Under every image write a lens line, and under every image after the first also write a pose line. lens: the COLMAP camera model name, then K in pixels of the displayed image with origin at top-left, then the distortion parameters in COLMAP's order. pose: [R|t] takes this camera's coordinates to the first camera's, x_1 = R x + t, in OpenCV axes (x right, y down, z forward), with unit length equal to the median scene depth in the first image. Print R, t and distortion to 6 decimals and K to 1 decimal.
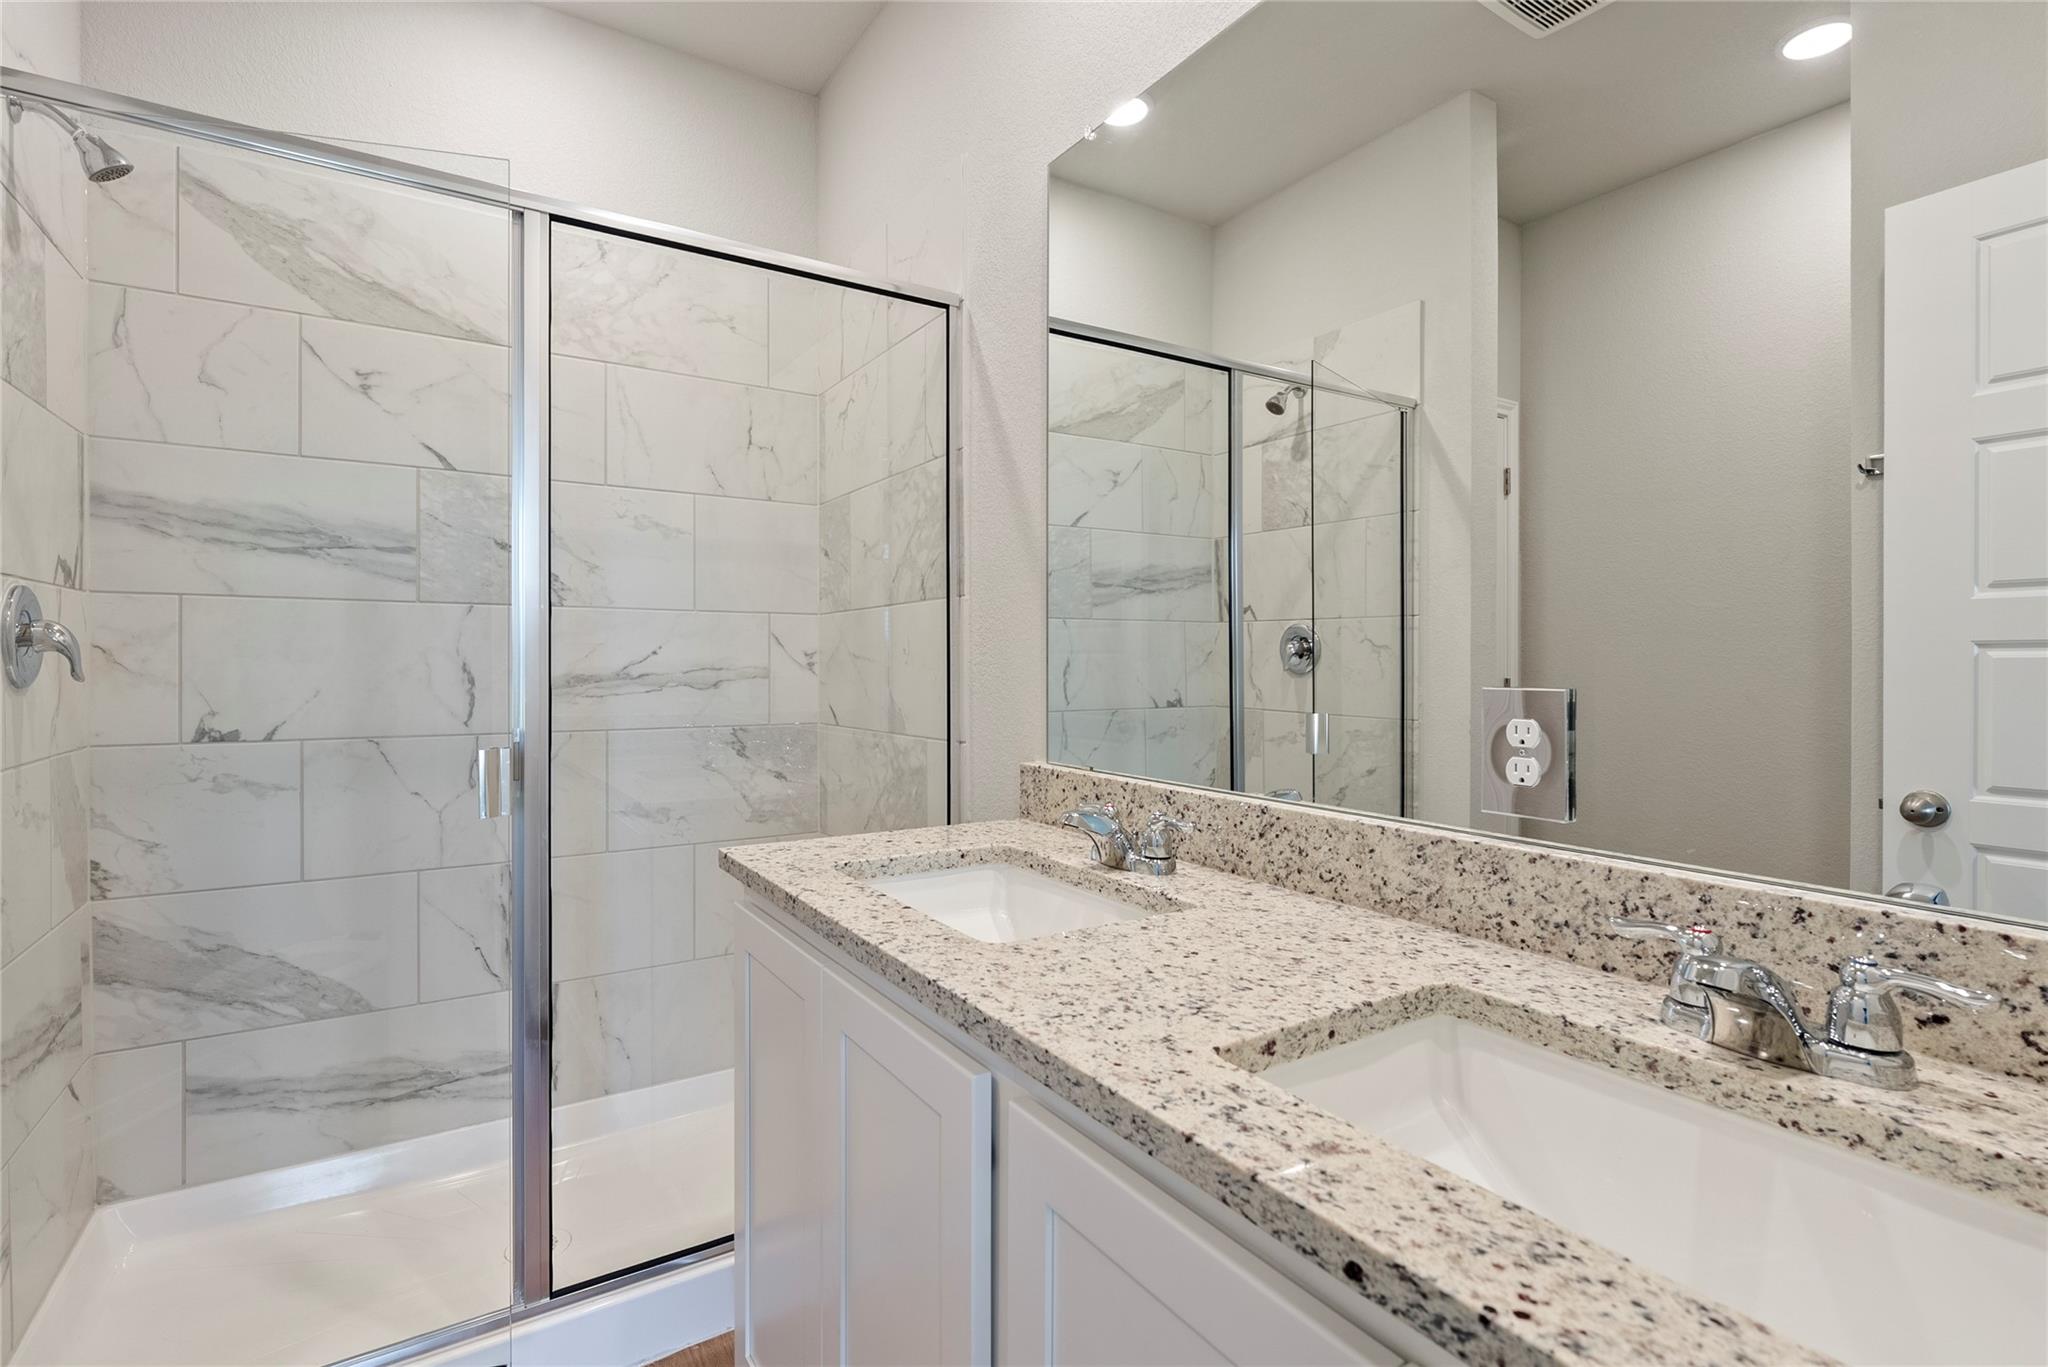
lens RADIAL K [[961.1, 0, 1015.5], [0, 961.1, 675.4], [0, 0, 1]] dist [0.001603, 0.001298]
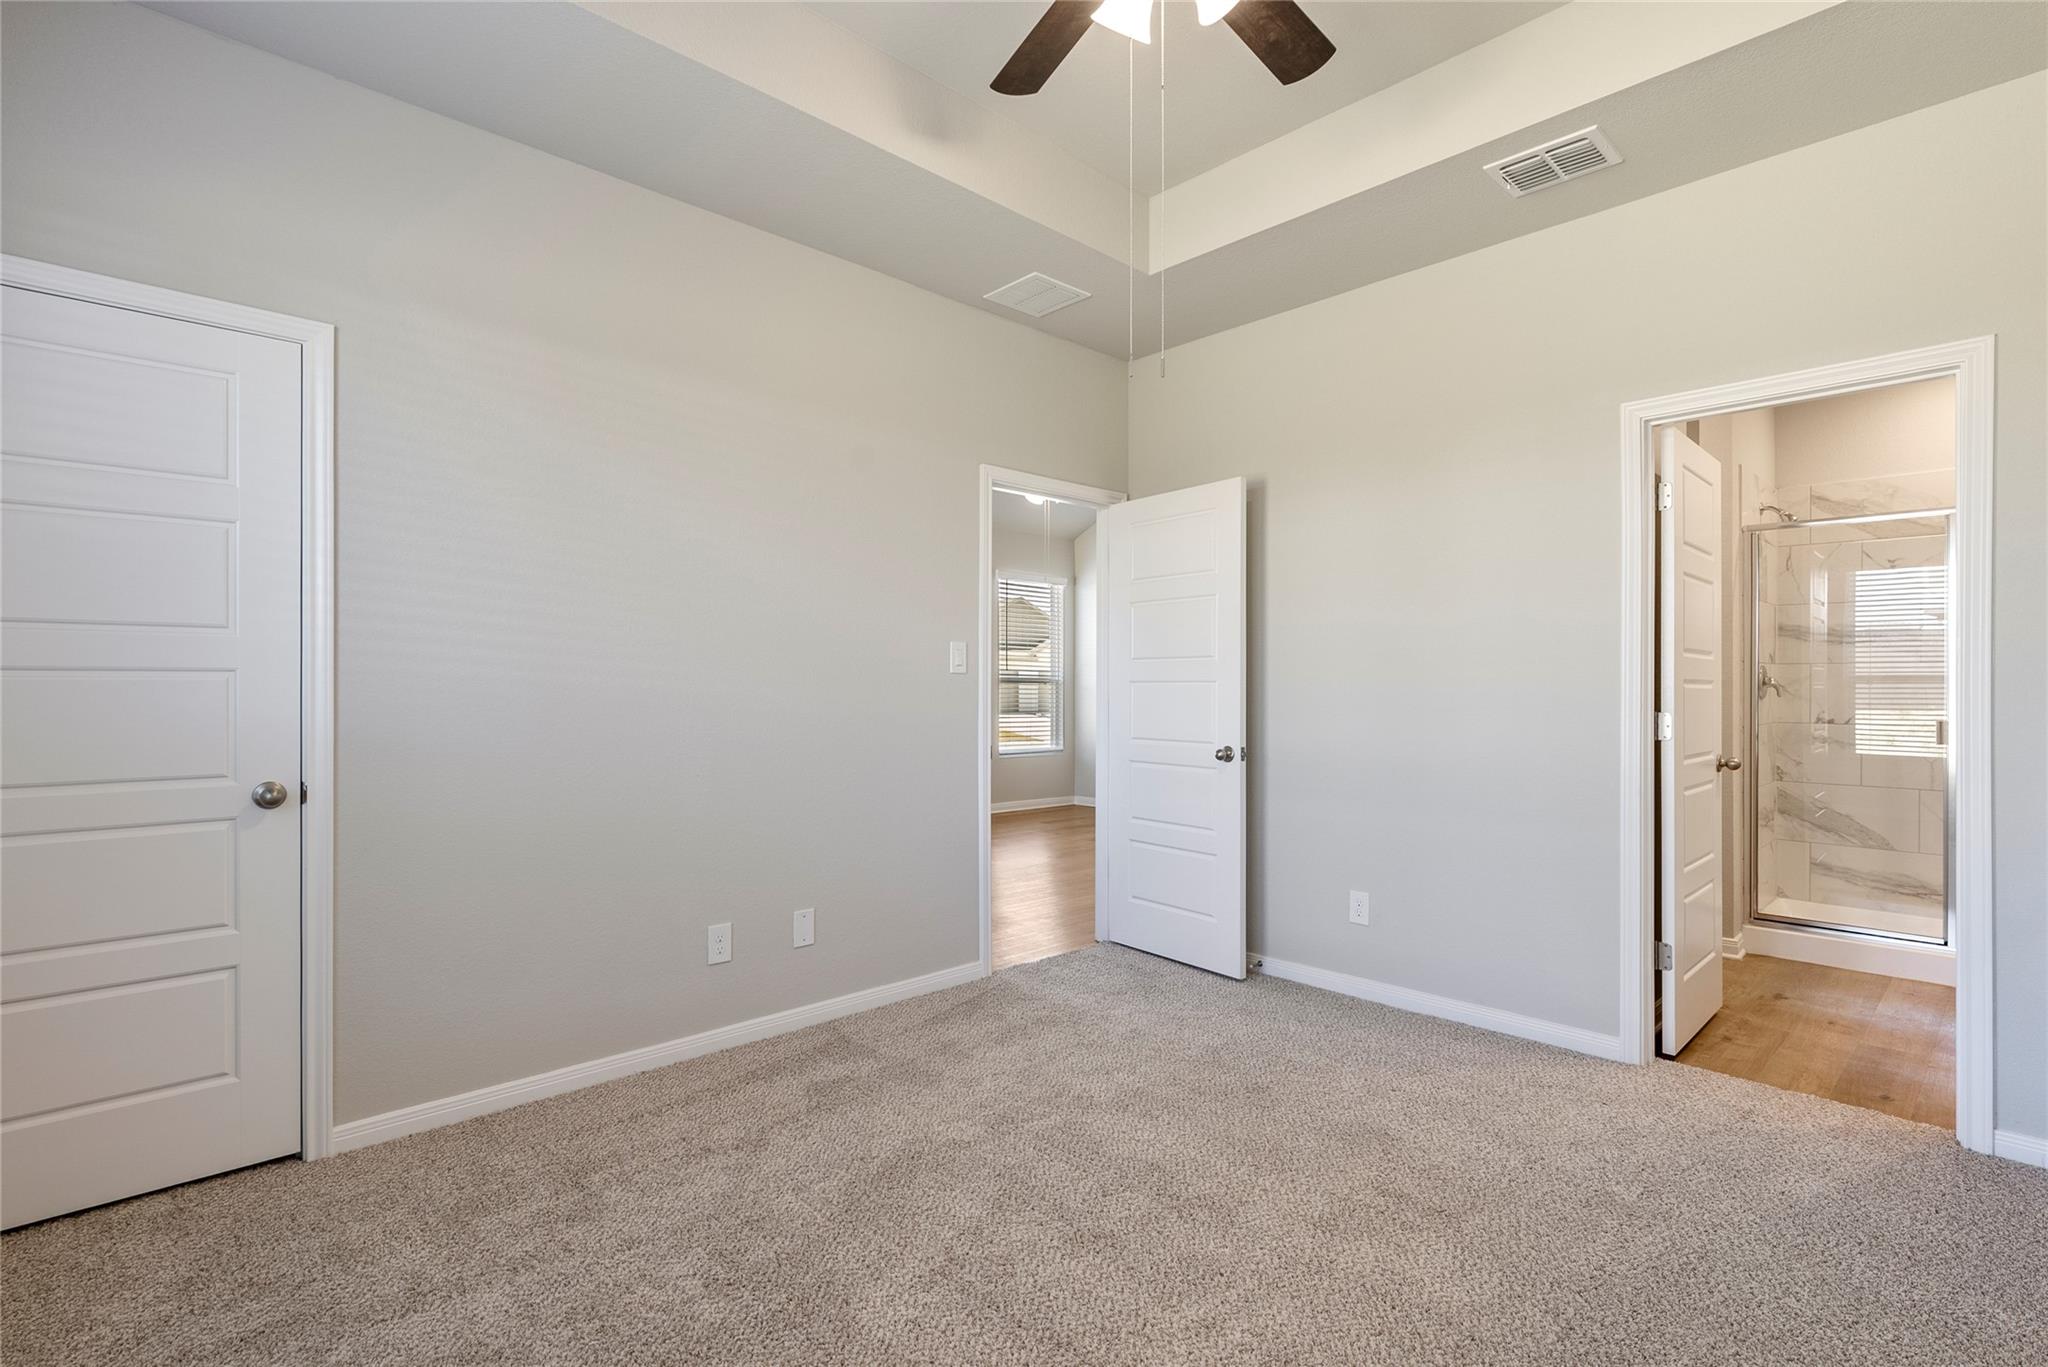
lens RADIAL K [[961.1, 0, 1011.7], [0, 961.1, 684.8], [0, 0, 1]] dist [0.001603, 0.001298]
pose [[0.384122, 0.002205, -0.923280, 0.640553], [-0.005599, 0.999984, 0.000059, -0.017808], [0.923265, 0.005147, 0.384129, -1.860327]]
